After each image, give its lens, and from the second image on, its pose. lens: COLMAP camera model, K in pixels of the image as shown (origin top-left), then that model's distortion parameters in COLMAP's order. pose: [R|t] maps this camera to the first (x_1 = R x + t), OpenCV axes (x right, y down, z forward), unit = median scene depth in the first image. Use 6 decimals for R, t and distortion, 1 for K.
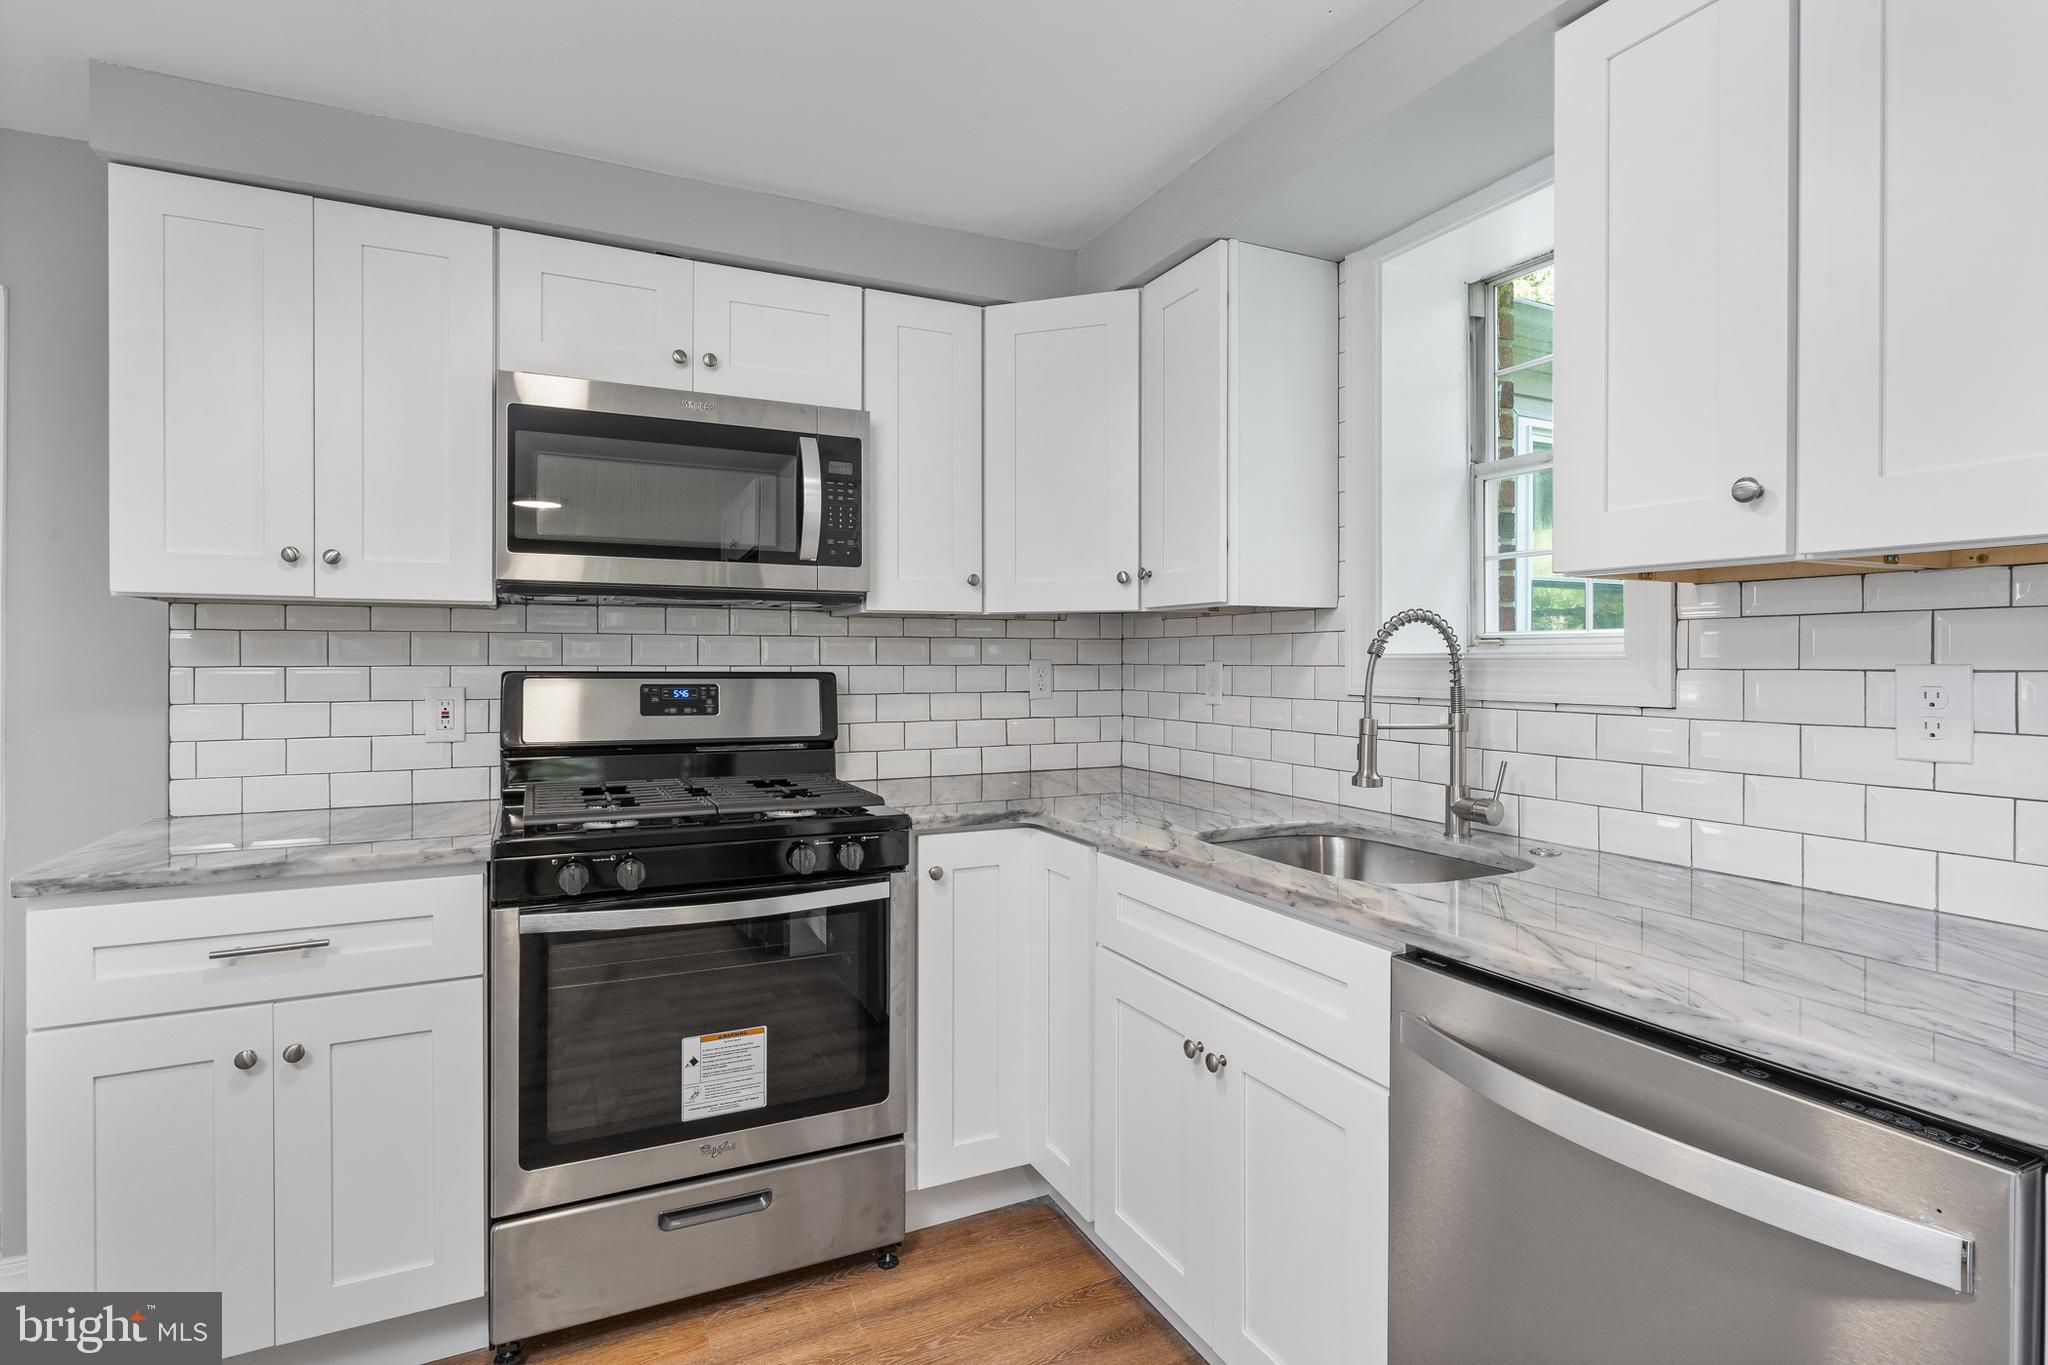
lens RADIAL K [[1004.0, 0, 1025.4], [0, 1004.0, 668.8], [0, 0, 1]] dist [-0.003880, 0.001451]
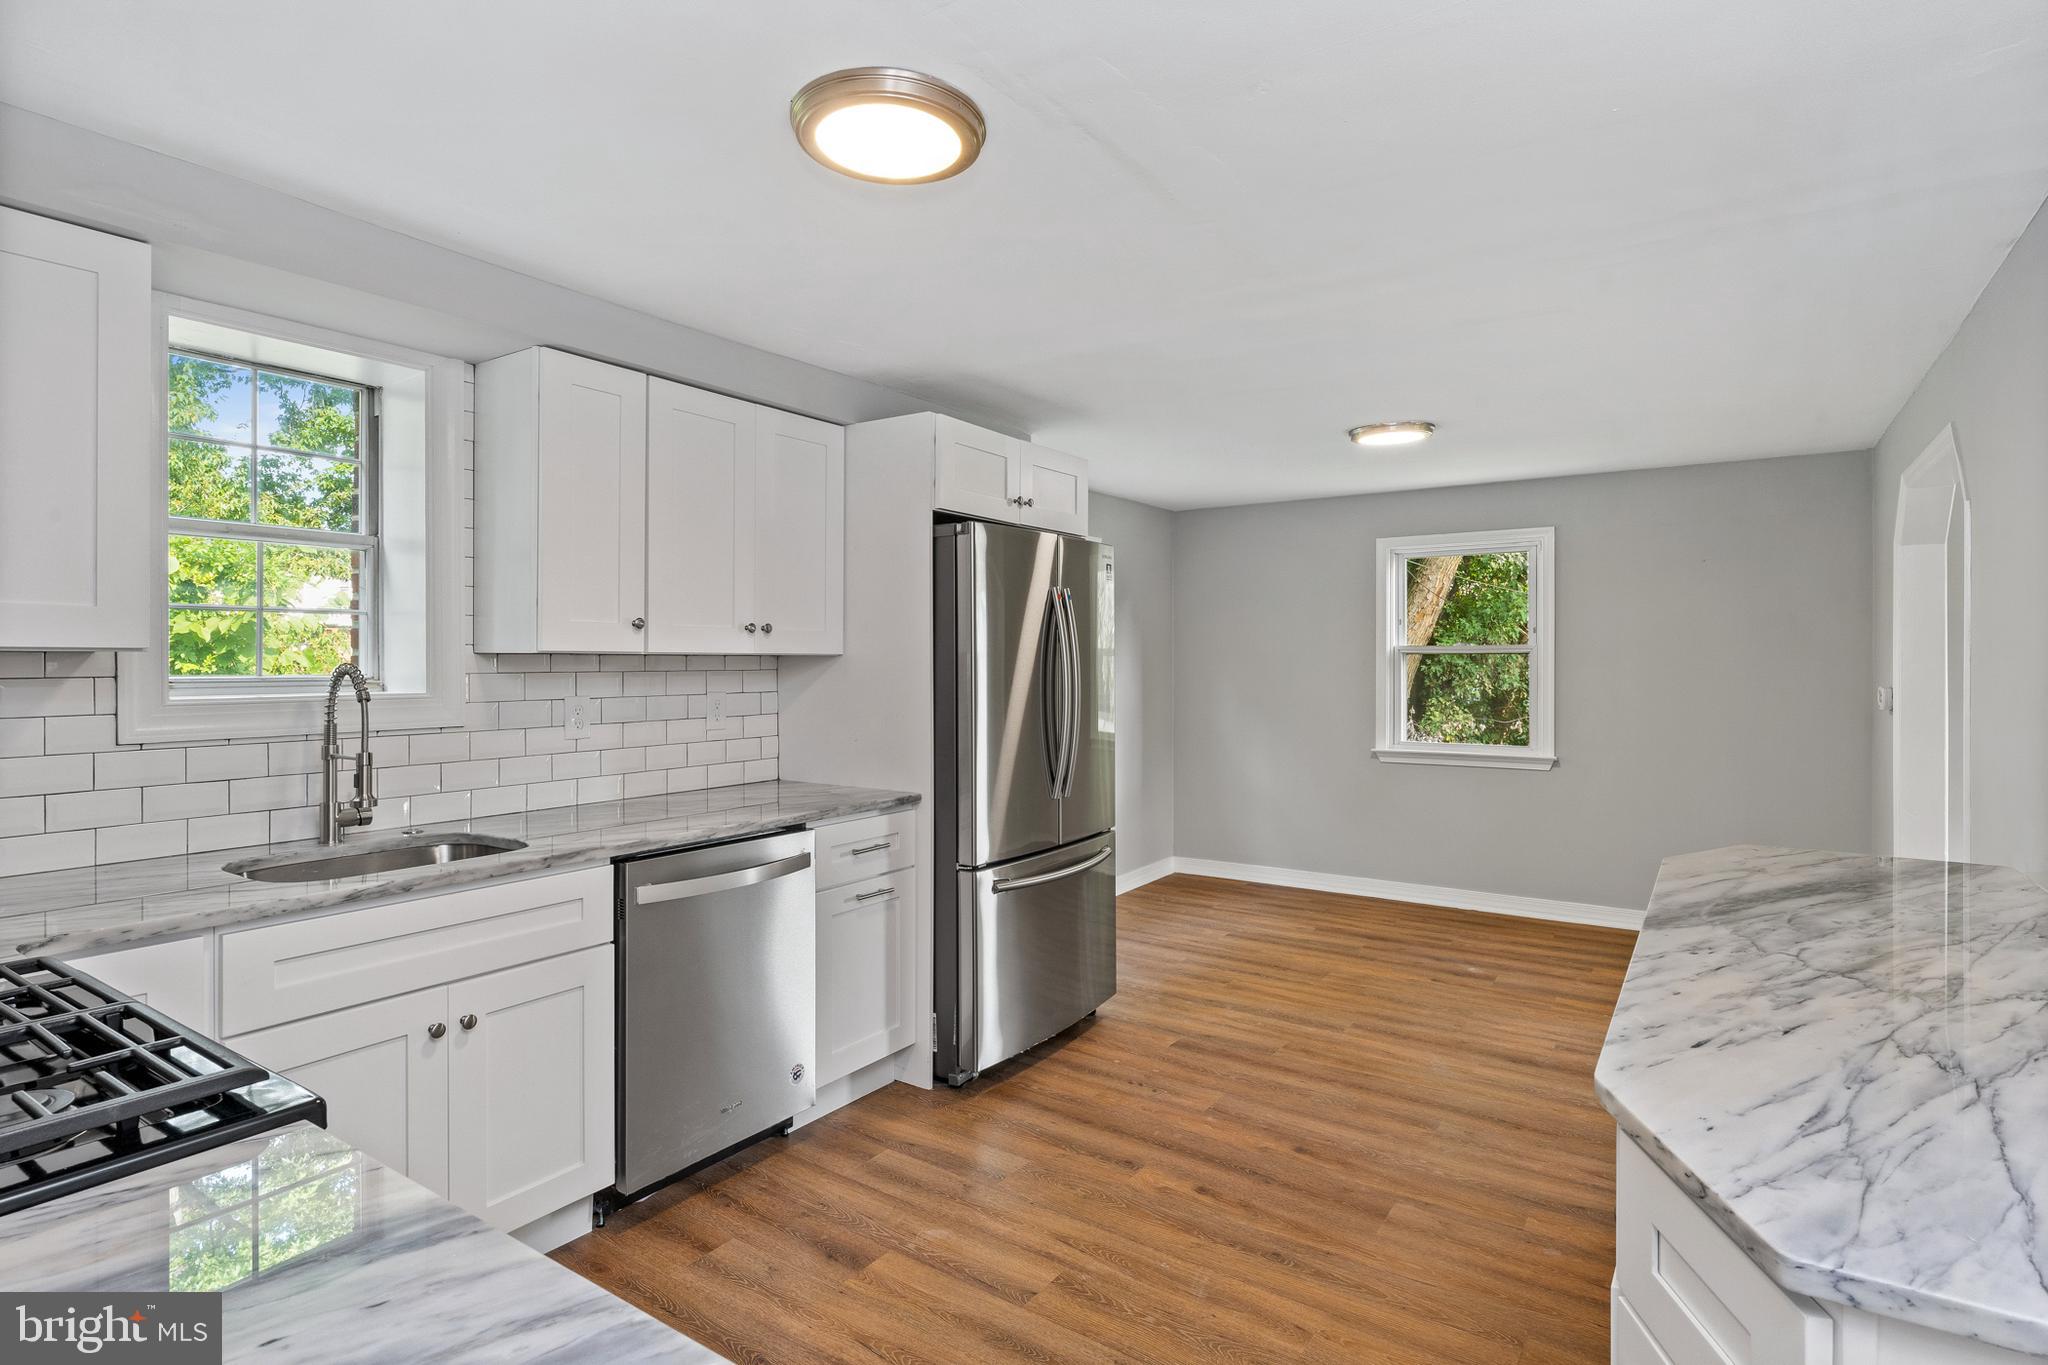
lens RADIAL K [[1039.7, 0, 1026.2], [0, 1039.7, 664.4], [0, 0, 1]] dist [0.002711, -0.000267]
pose [[-0.494908, -0.005268, 0.868929, -1.008402], [0.005481, 0.999943, 0.009183, -0.056327], [-0.868928, 0.009307, -0.494851, 0.789514]]
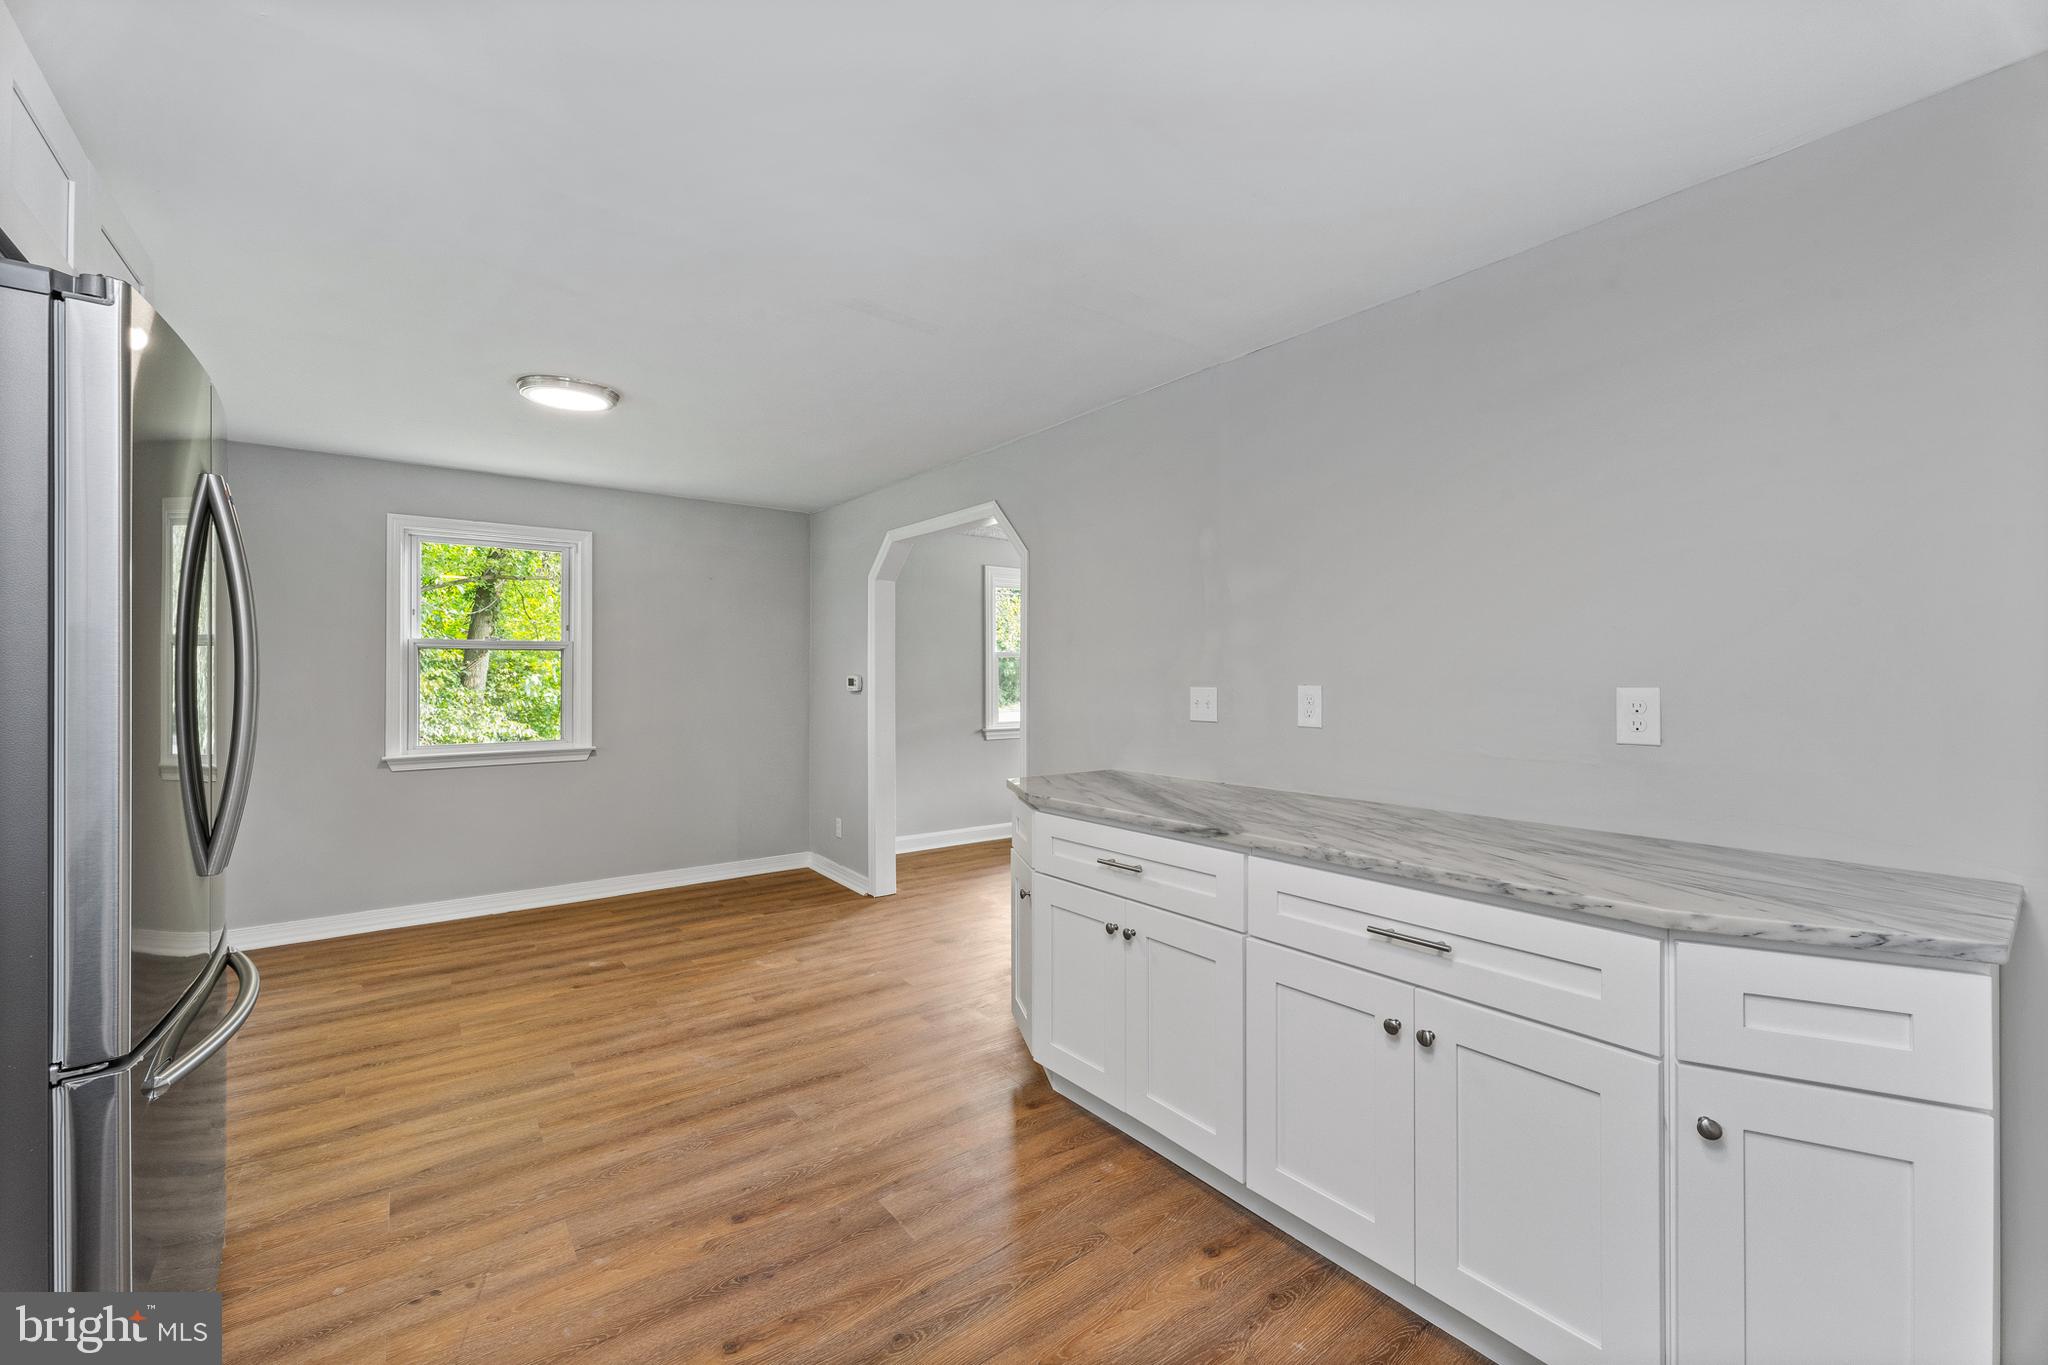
lens RADIAL K [[828.0, 0, 1016.8], [0, 828.0, 678.2], [0, 0, 1]] dist [0.000442, 0.000172]
pose [[-0.982798, 0.001639, -0.184678, -0.106476], [-0.000223, 0.999949, 0.010064, 0.001494], [0.184685, 0.009932, -0.982748, 0.739196]]
